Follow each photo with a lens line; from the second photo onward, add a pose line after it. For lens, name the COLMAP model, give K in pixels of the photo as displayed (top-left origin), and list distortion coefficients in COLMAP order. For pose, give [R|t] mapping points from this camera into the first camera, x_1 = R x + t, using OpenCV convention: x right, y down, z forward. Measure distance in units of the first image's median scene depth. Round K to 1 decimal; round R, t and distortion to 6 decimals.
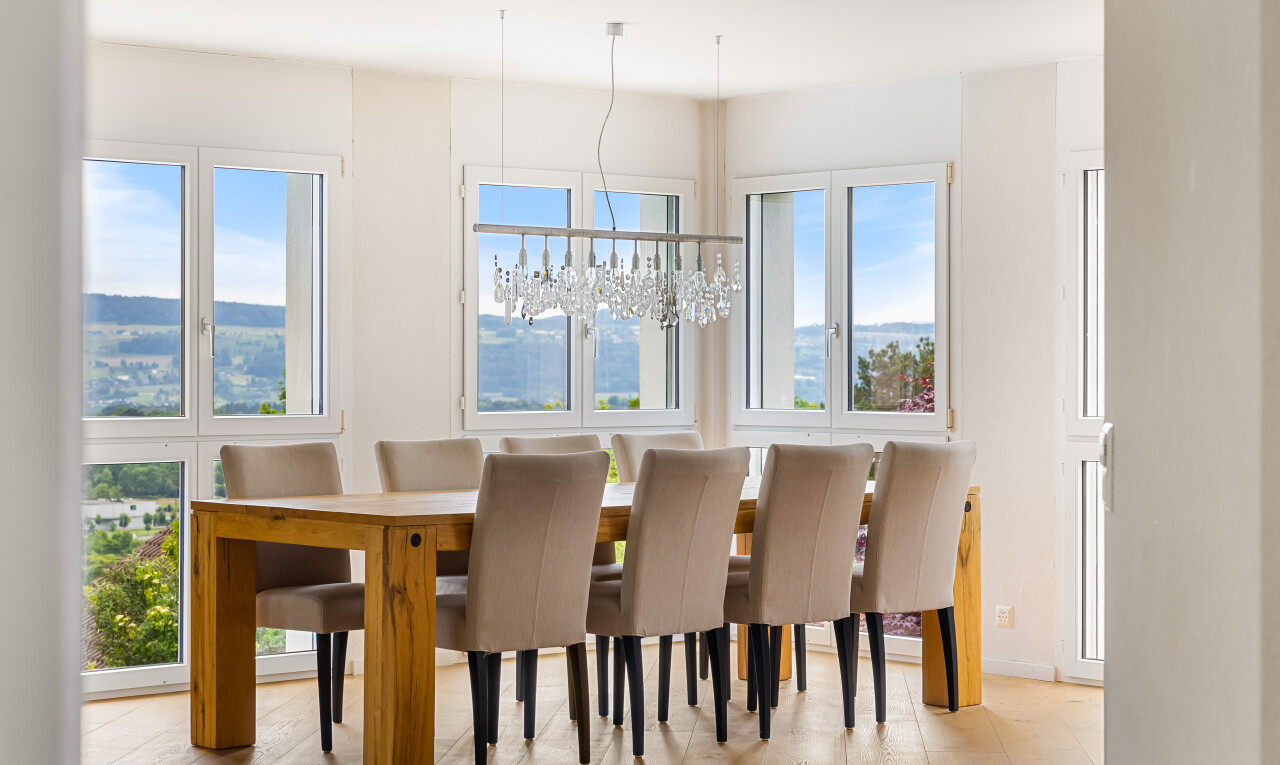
lens RADIAL K [[2578.0, 0, 640.0], [0, 2578.0, 382.5], [0, 0, 1]] dist [-0.193186, 0.031330]
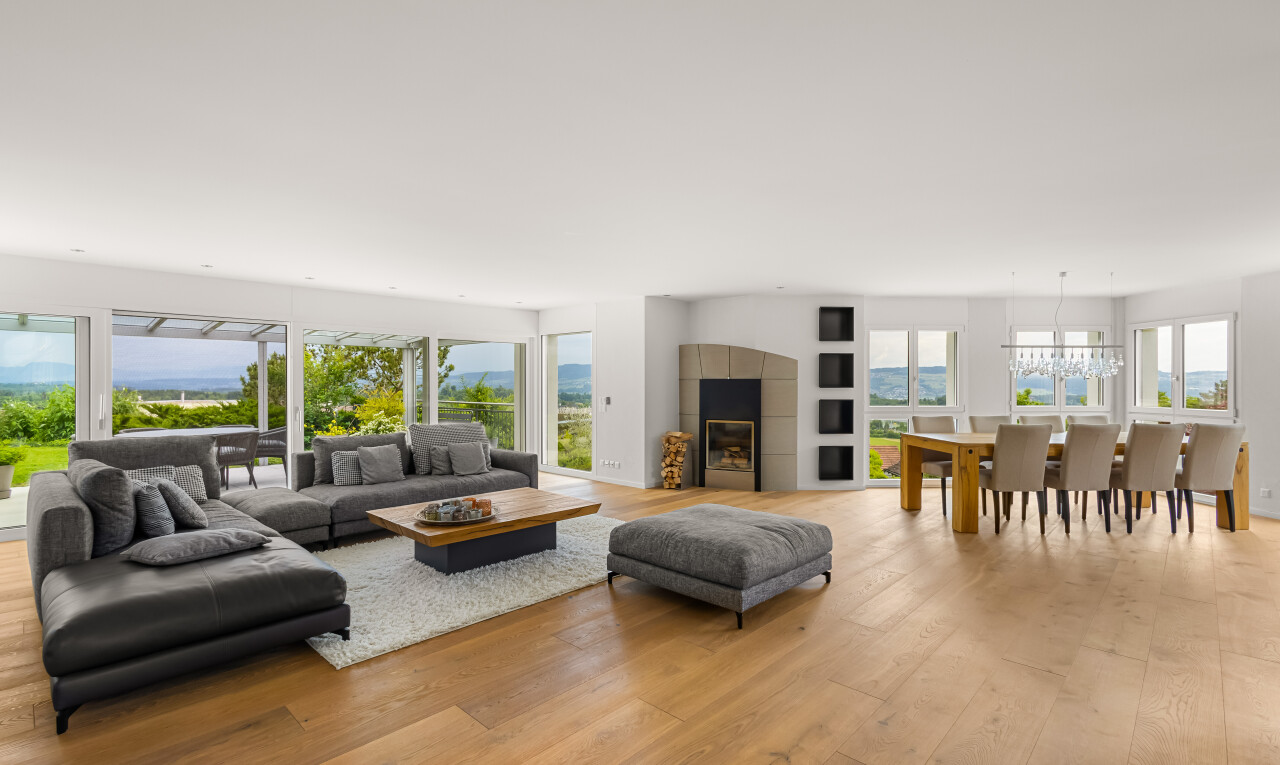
lens RADIAL K [[591.3, 0, 636.1], [0, 591.3, 387.3], [0, 0, 1]] dist [0.002085, -0.000143]
pose [[0.764603, 0.003753, -0.644491, 0.051085], [-0.003633, 0.999992, 0.001513, -0.011461], [0.644492, 0.001185, 0.764611, 0.190681]]
